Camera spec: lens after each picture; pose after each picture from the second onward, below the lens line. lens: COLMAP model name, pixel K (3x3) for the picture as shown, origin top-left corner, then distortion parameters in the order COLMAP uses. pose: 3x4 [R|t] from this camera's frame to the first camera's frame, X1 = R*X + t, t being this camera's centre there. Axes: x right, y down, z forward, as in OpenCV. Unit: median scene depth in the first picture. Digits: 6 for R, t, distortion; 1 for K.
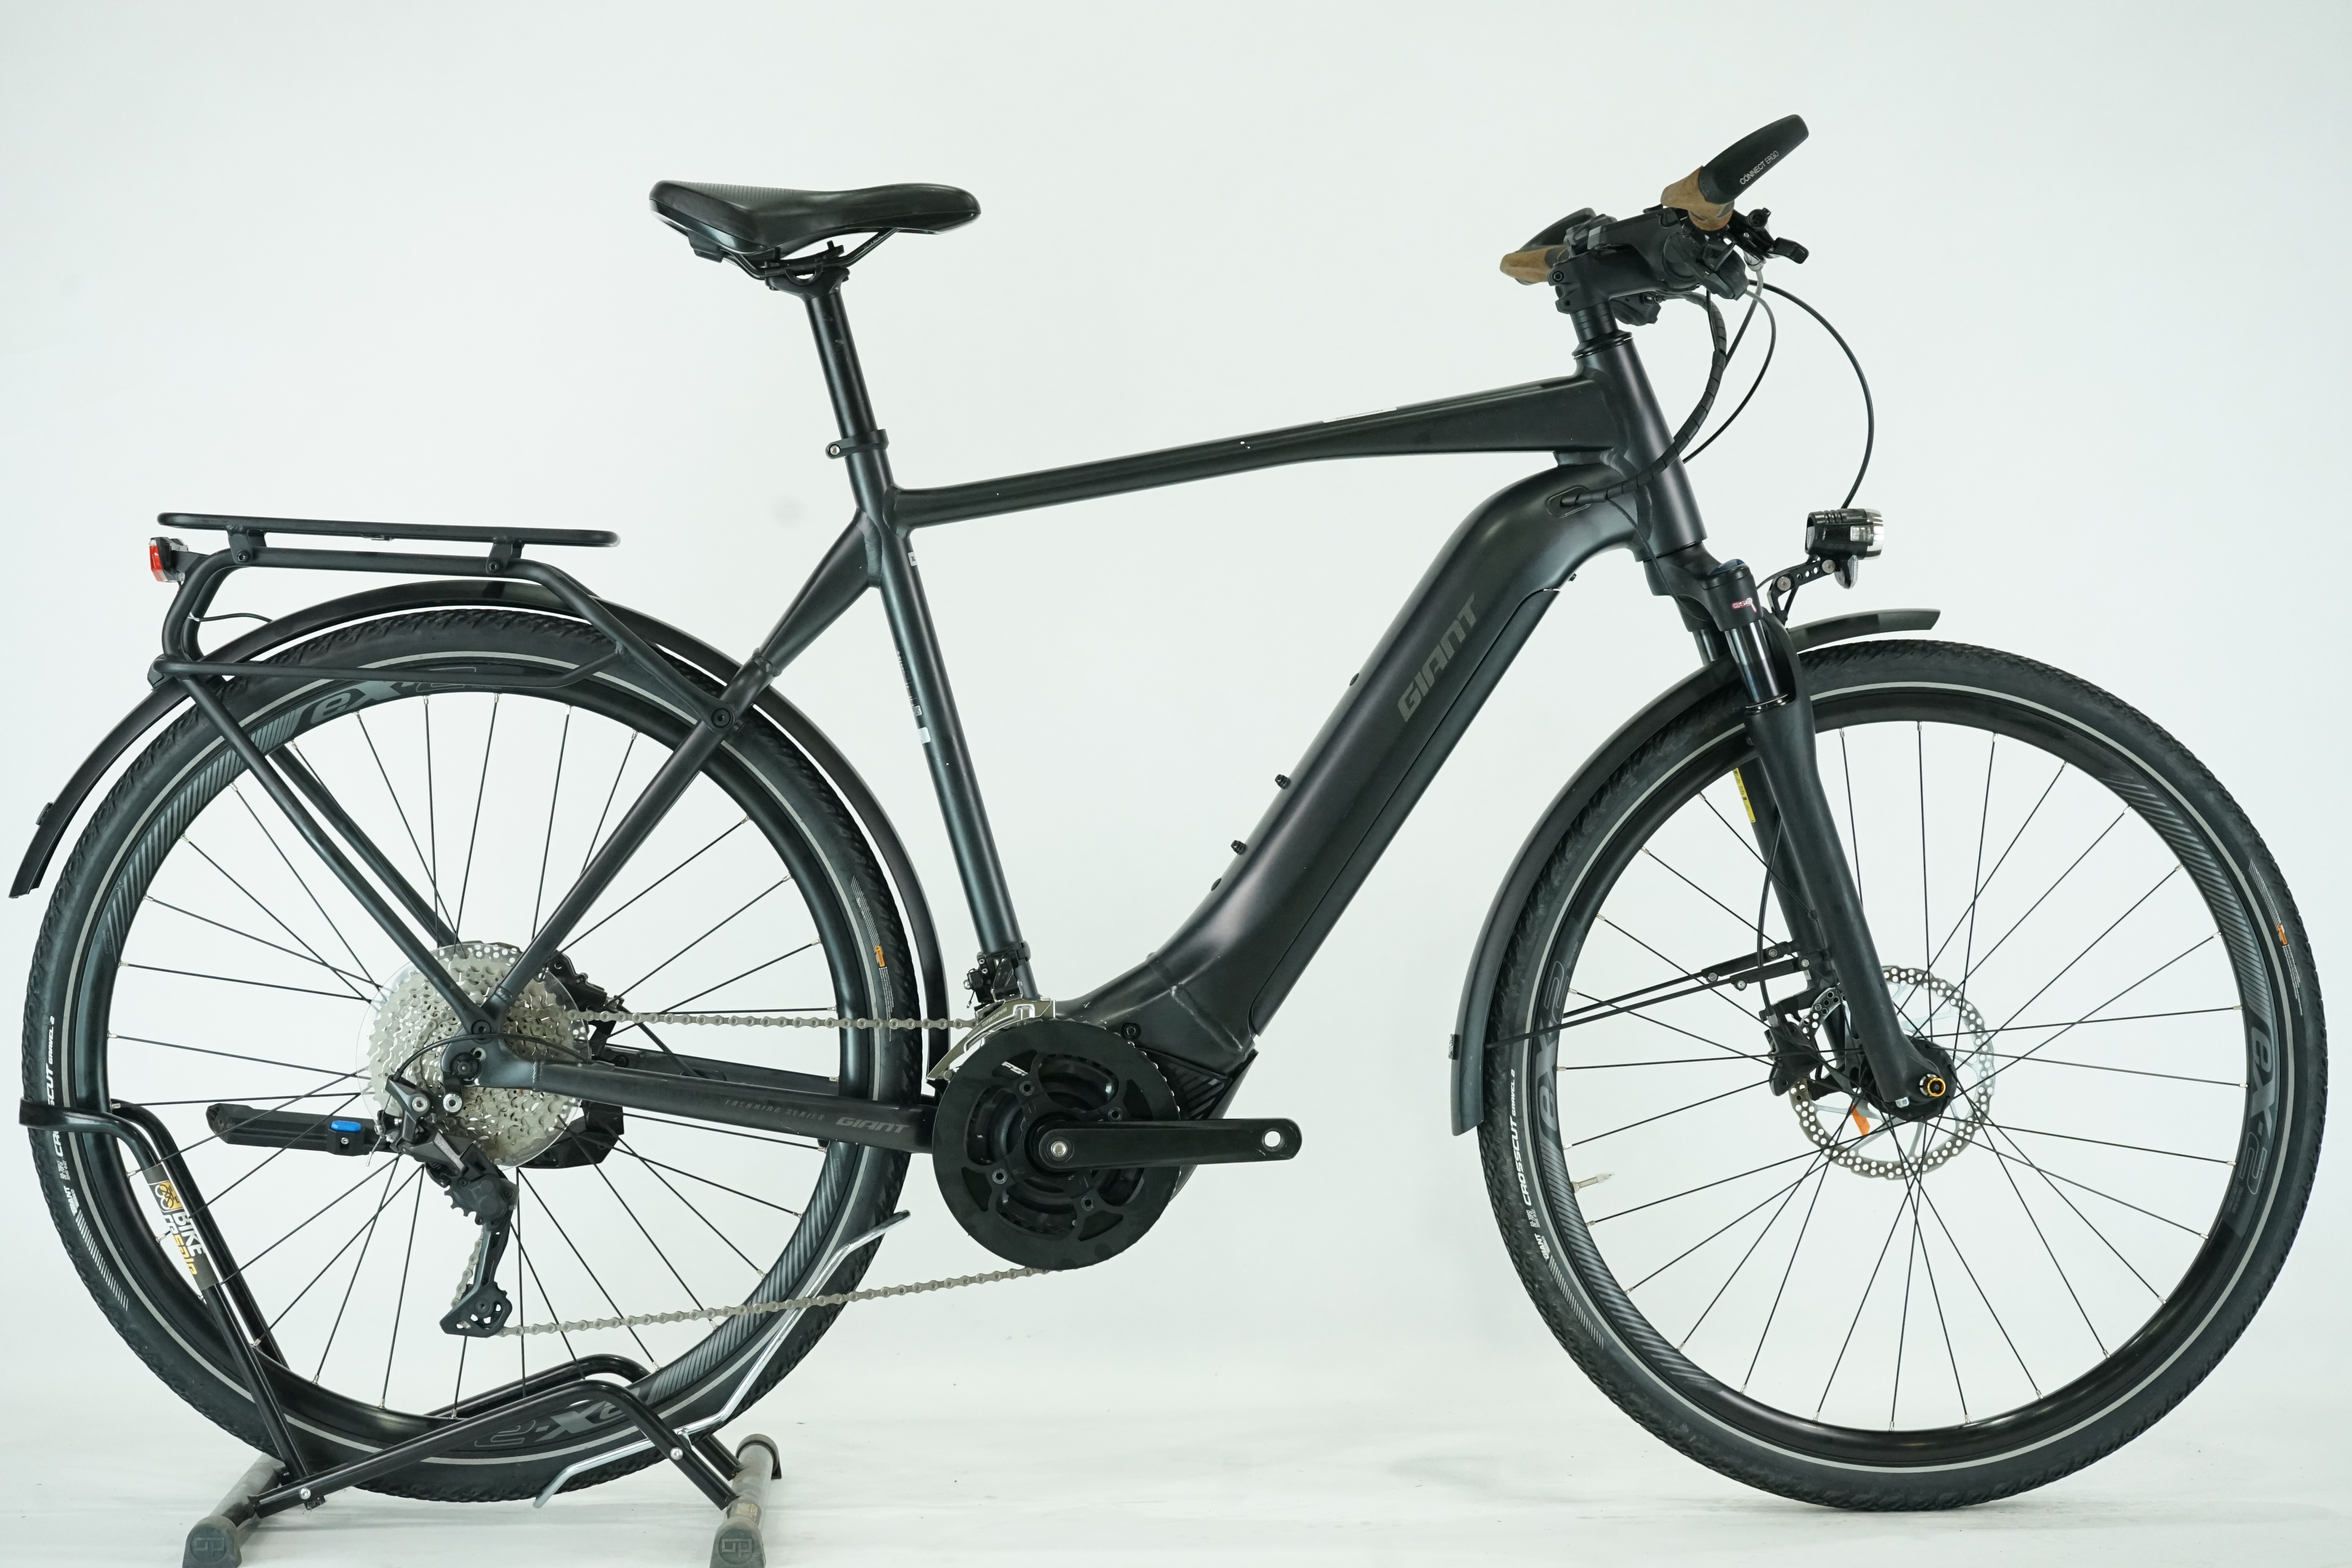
lens RADIAL K [[4429.9, 0, 1176.0], [0, 4429.9, 784.0], [0, 0, 1]] dist [0.008545, -0.042626]
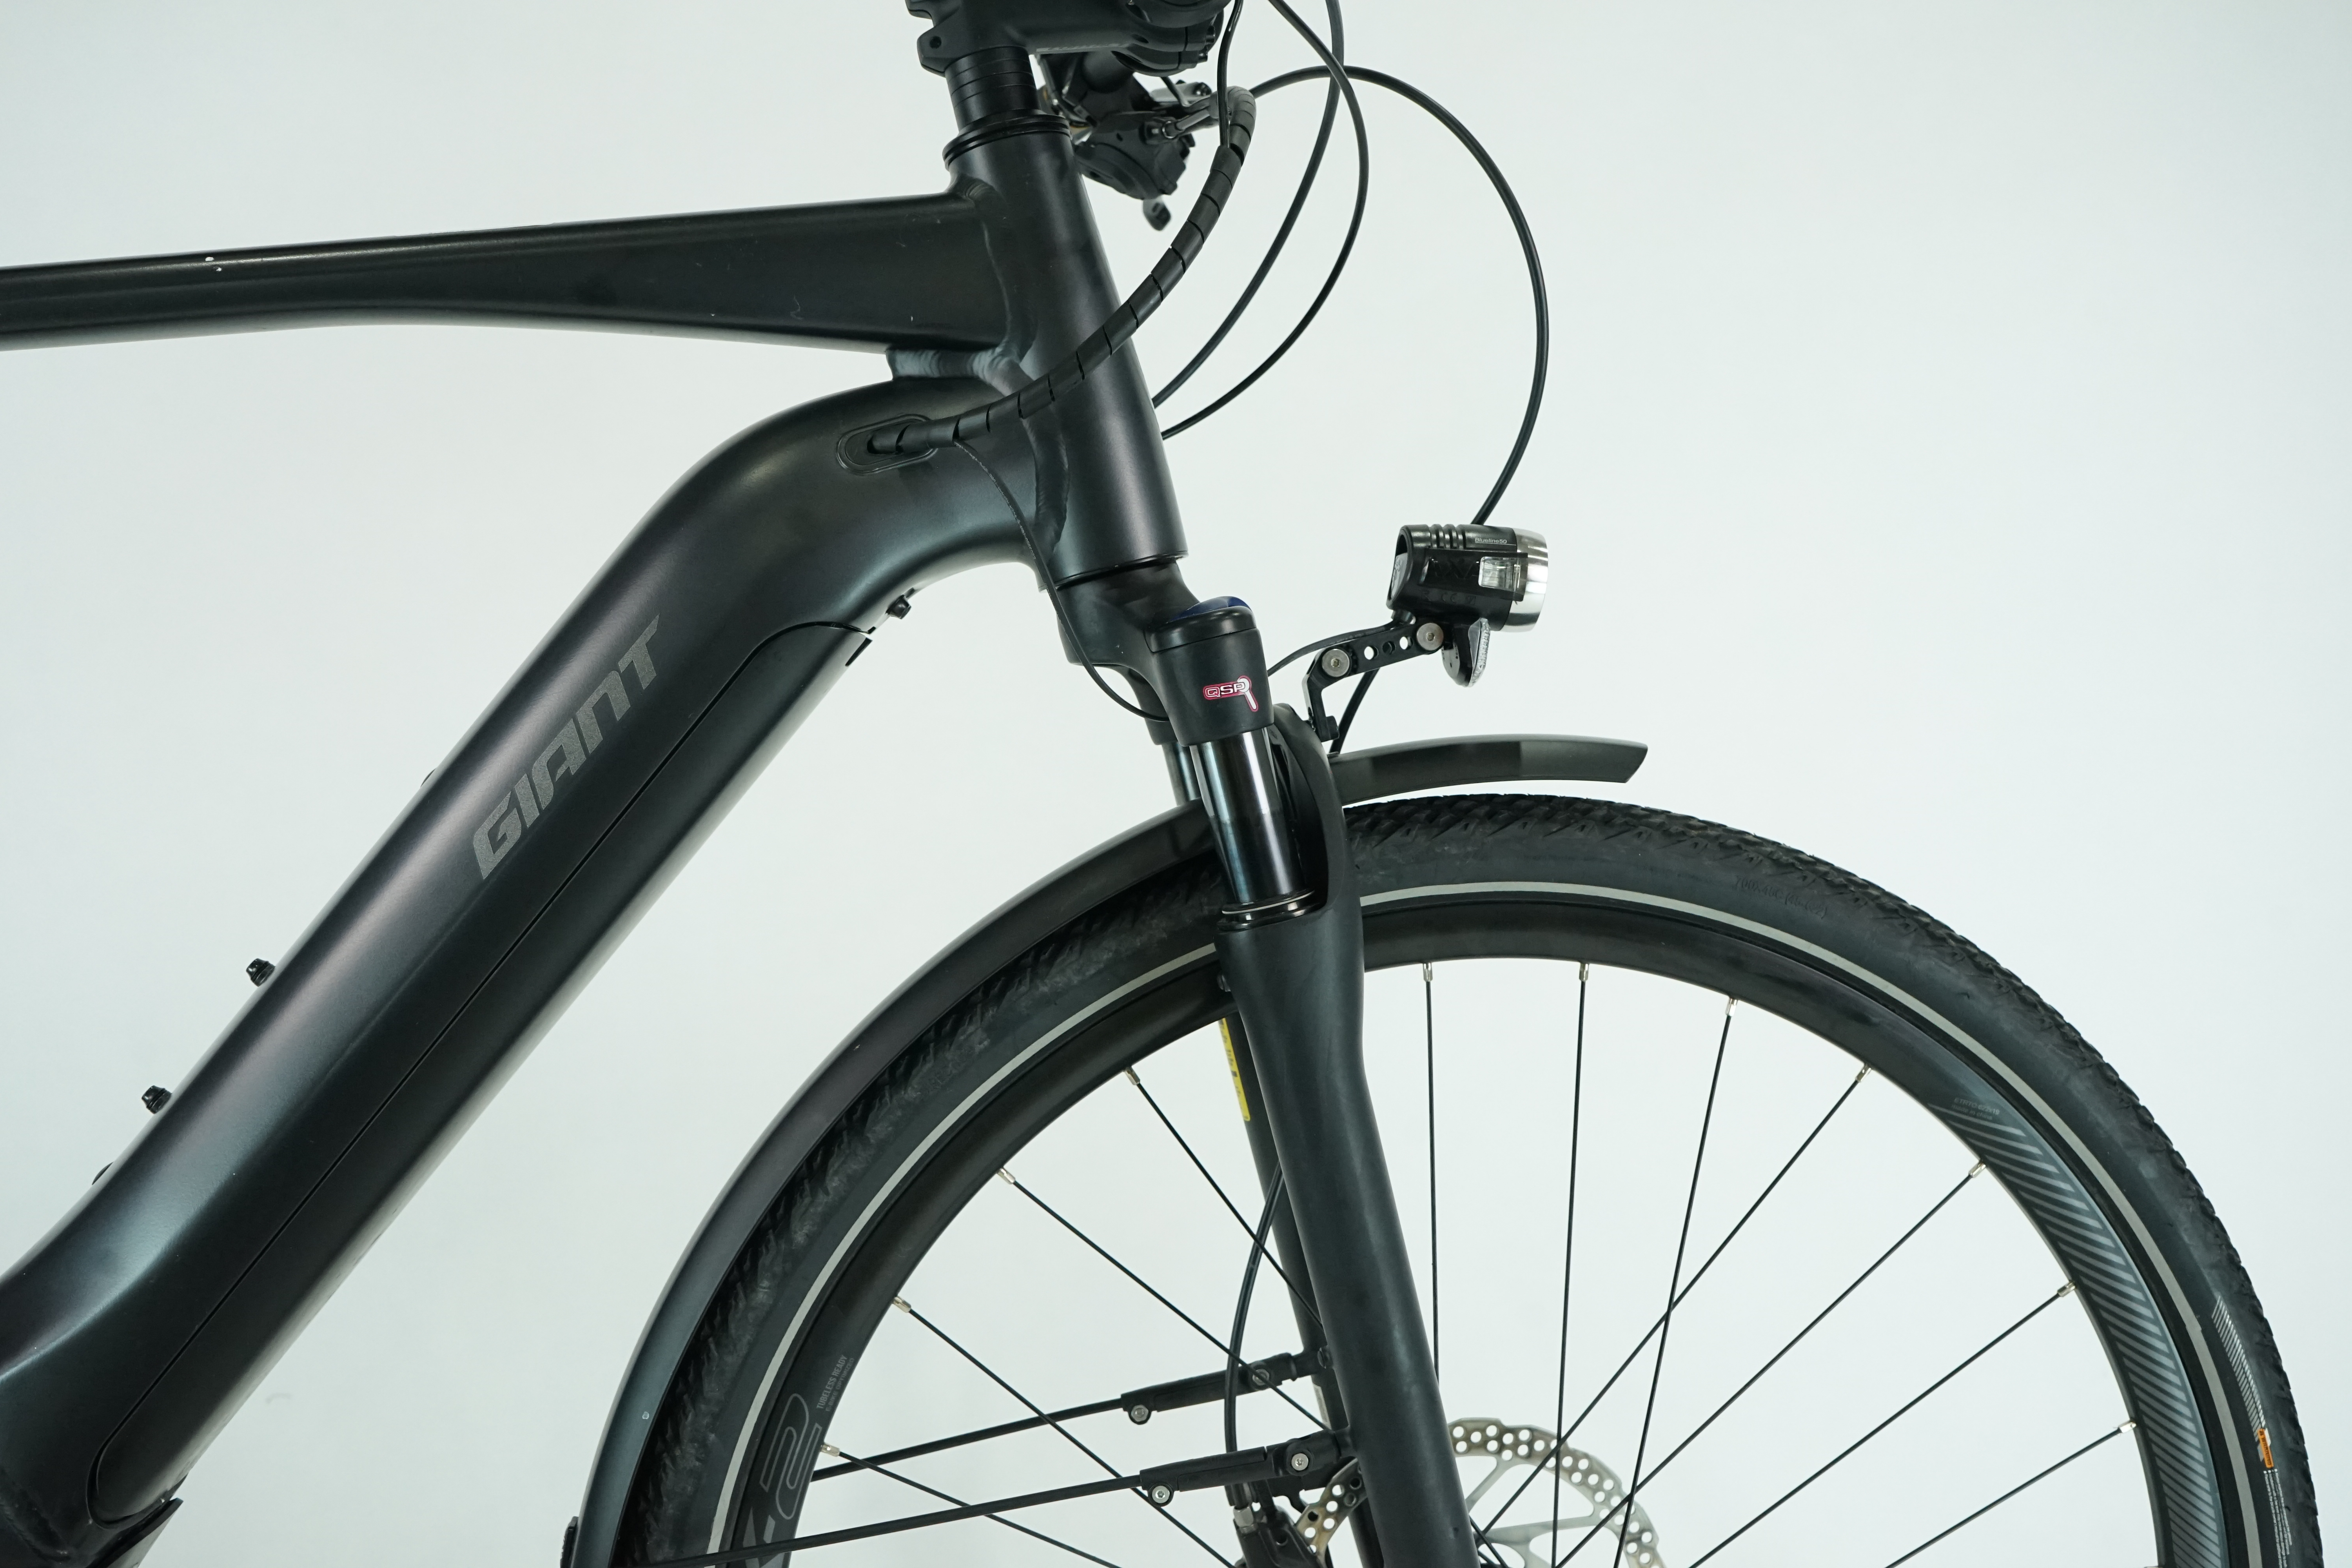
lens RADIAL K [[2191.8, 0, 1176.0], [0, 2191.8, 784.0], [0, 0, 1]] dist [0.007708, 0.000481]
pose [[0.995783, 0.091585, -0.005406, 0.121915], [-0.091651, 0.995700, -0.013481, -0.026766], [0.004148, 0.013919, 0.999895, 0.755670]]
